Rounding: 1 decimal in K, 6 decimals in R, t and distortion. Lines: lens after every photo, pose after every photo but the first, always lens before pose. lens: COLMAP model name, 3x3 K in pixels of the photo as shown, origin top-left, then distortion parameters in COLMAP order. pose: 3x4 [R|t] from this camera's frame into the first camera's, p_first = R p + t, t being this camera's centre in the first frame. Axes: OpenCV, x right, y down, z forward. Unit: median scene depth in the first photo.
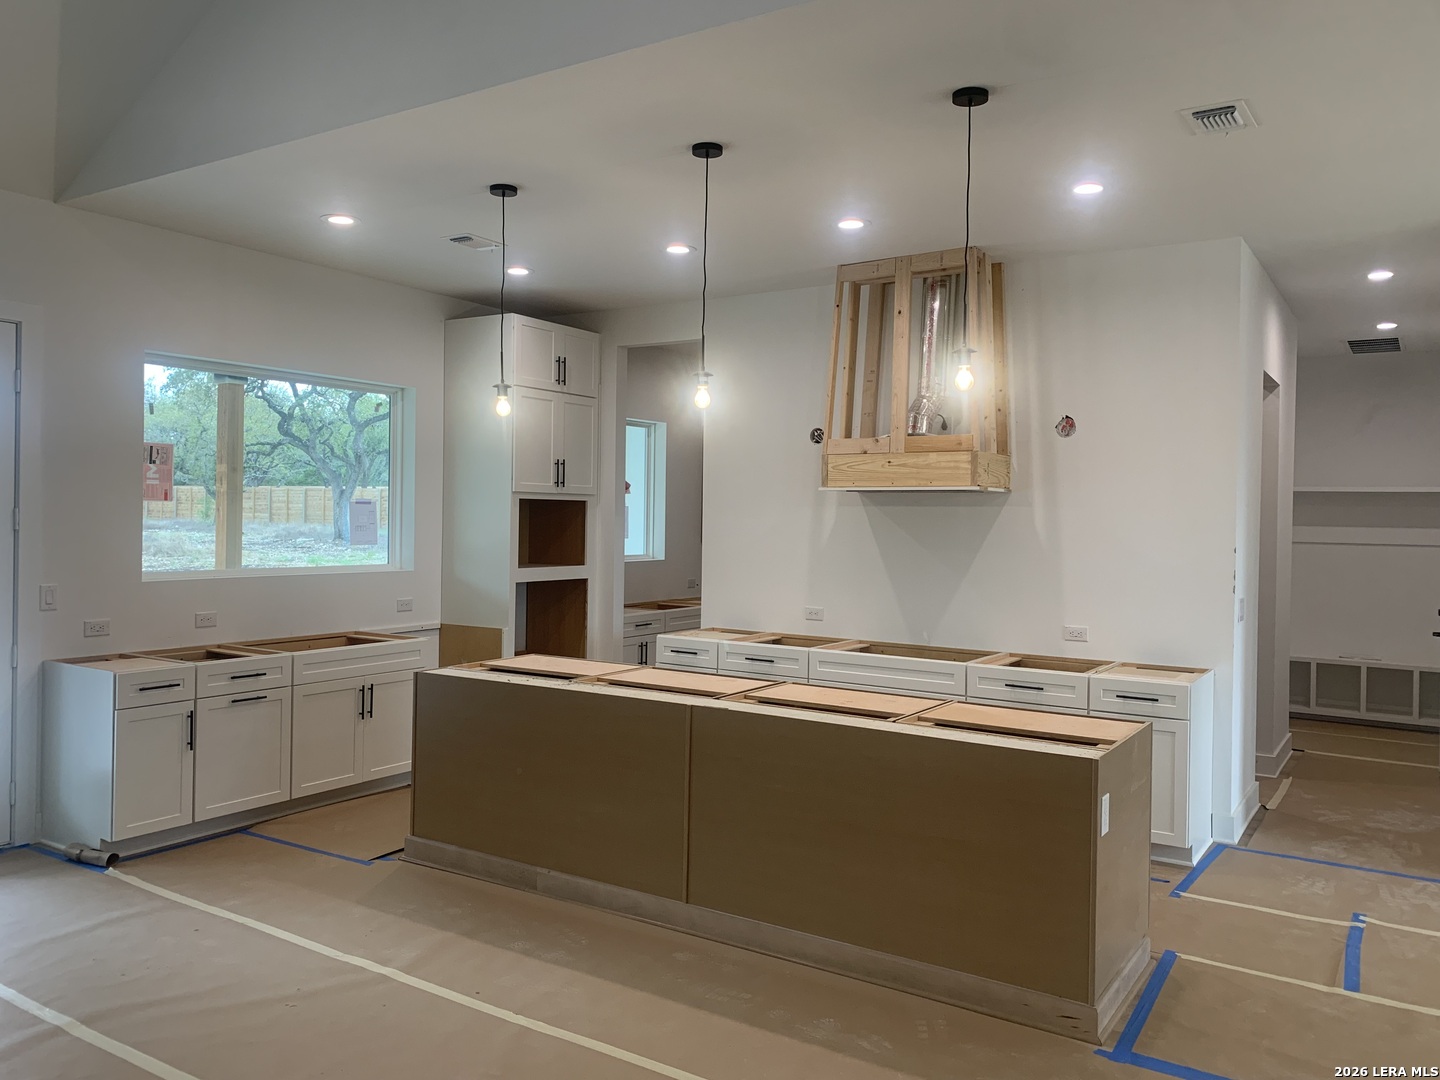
lens RADIAL K [[1089.1, 0, 720.0], [0, 1089.1, 540.0], [0, 0, 1]] dist [0.083033, -0.138621]
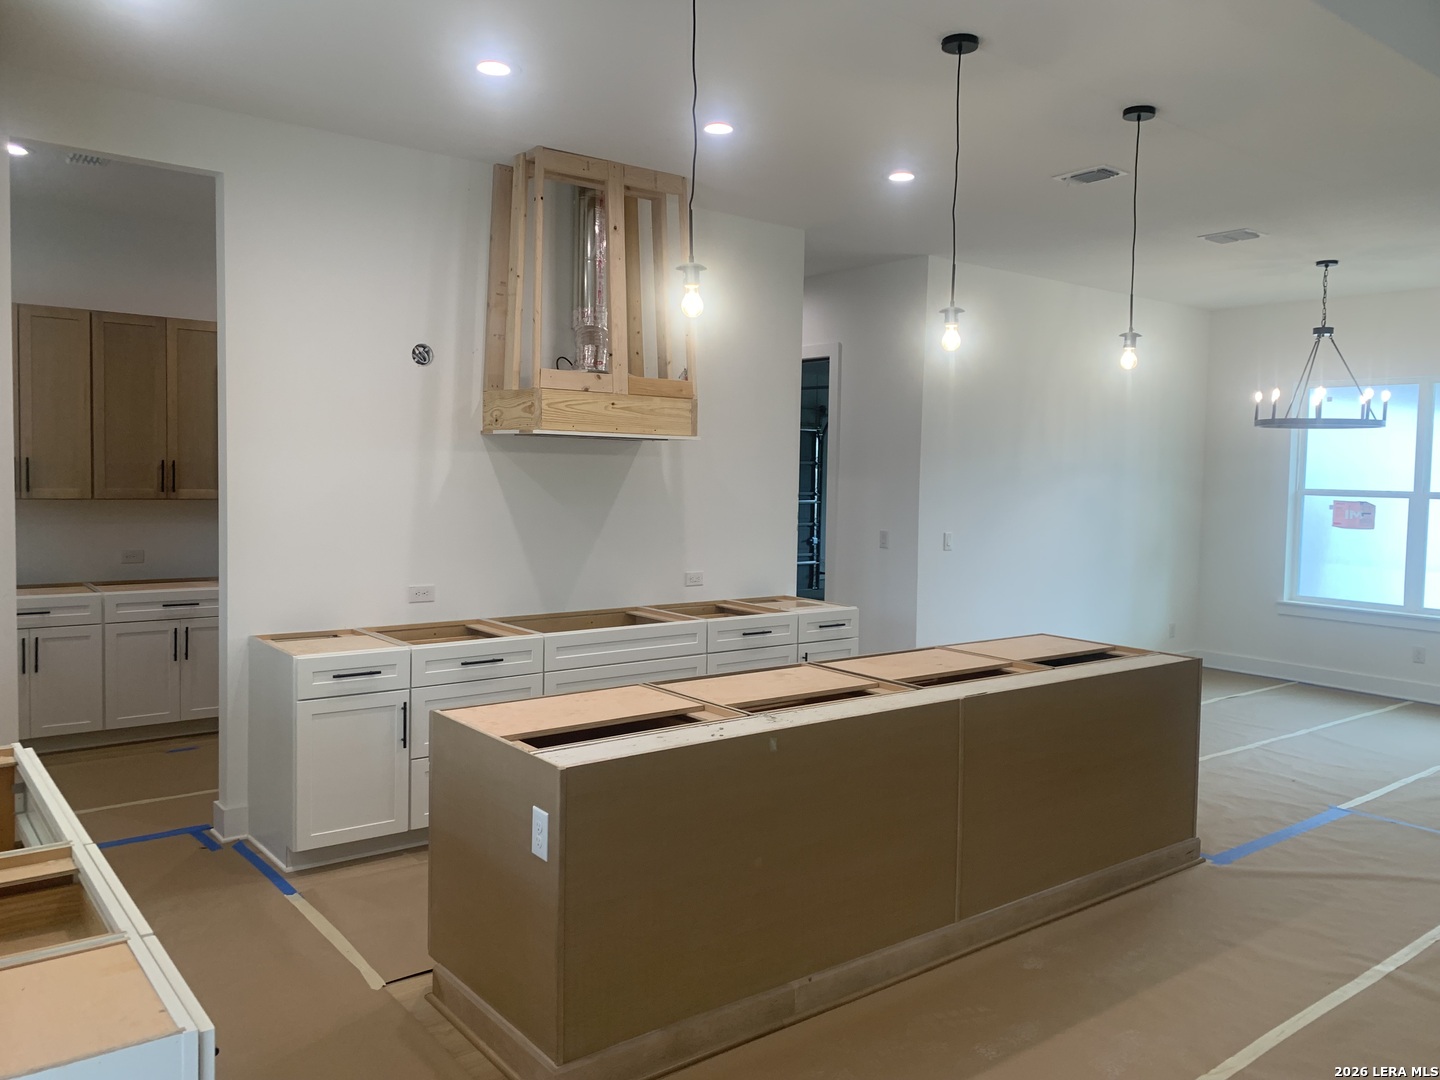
lens RADIAL K [[1089.1, 0, 720.0], [0, 1089.1, 540.0], [0, 0, 1]] dist [0.083033, -0.138621]
pose [[0.319651, -0.069060, 0.945015, -0.646629], [0.006482, 0.997476, 0.070701, -0.024895], [-0.947513, -0.016474, 0.319292, 0.650922]]
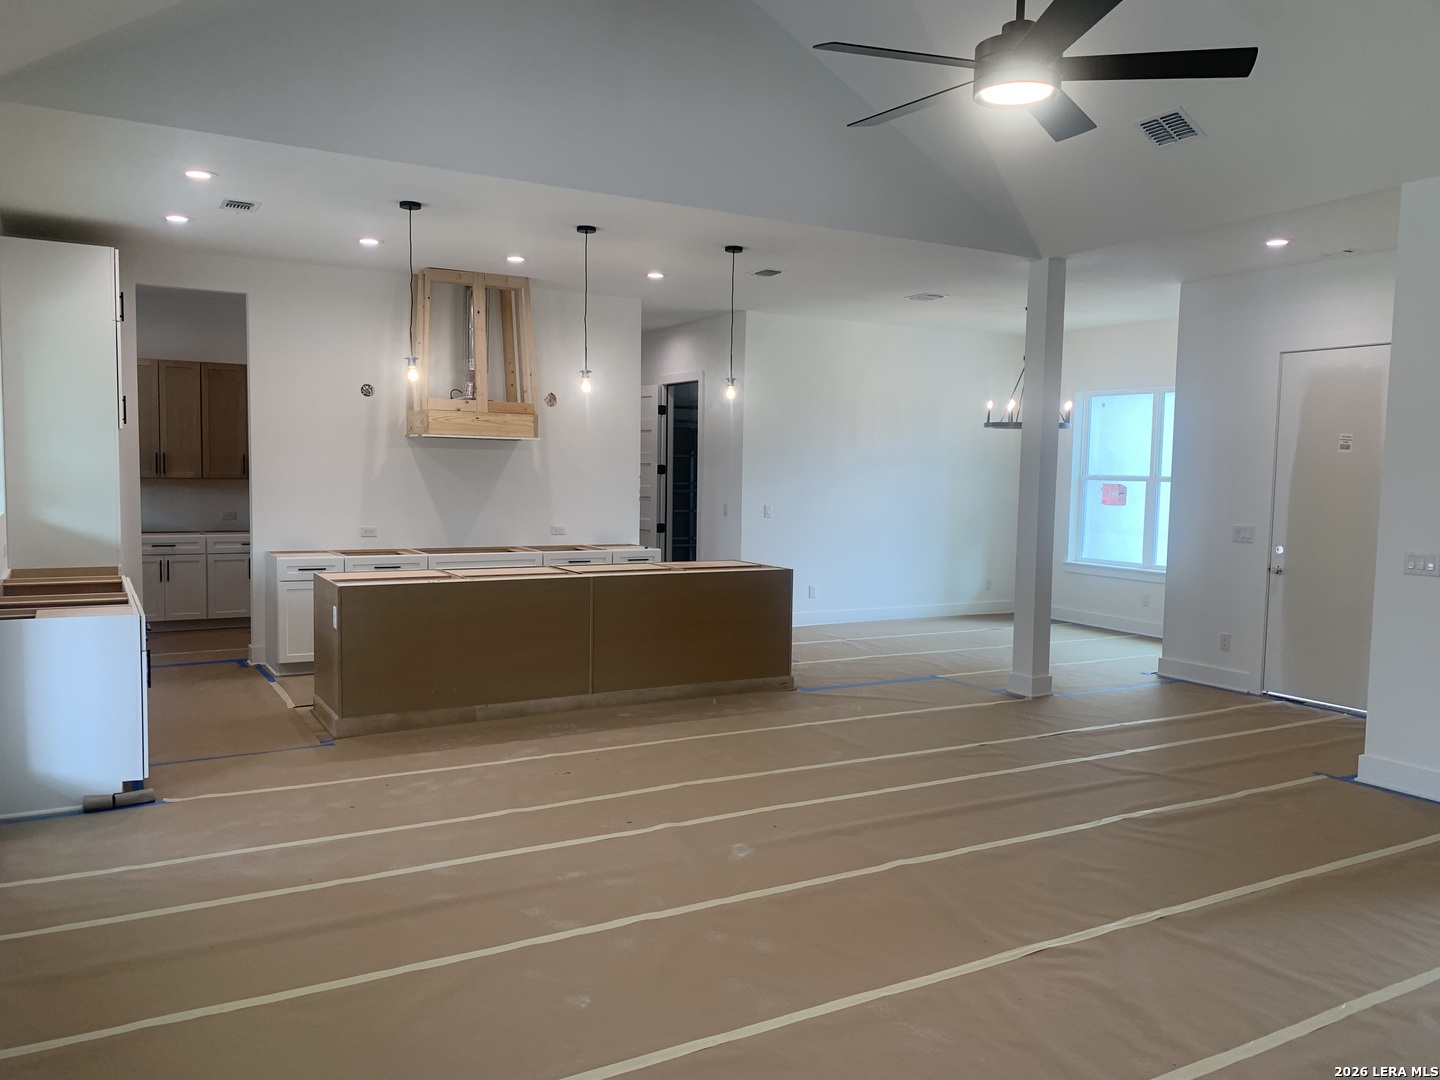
lens RADIAL K [[1086.5, 0, 713.8], [0, 1086.5, 560.5], [0, 0, 1]] dist [0.142265, -0.385201]
pose [[0.457588, -0.082976, 0.885284, -0.999702], [0.008693, 0.996006, 0.088860, -0.010667], [-0.889122, -0.032965, 0.456482, 0.064625]]
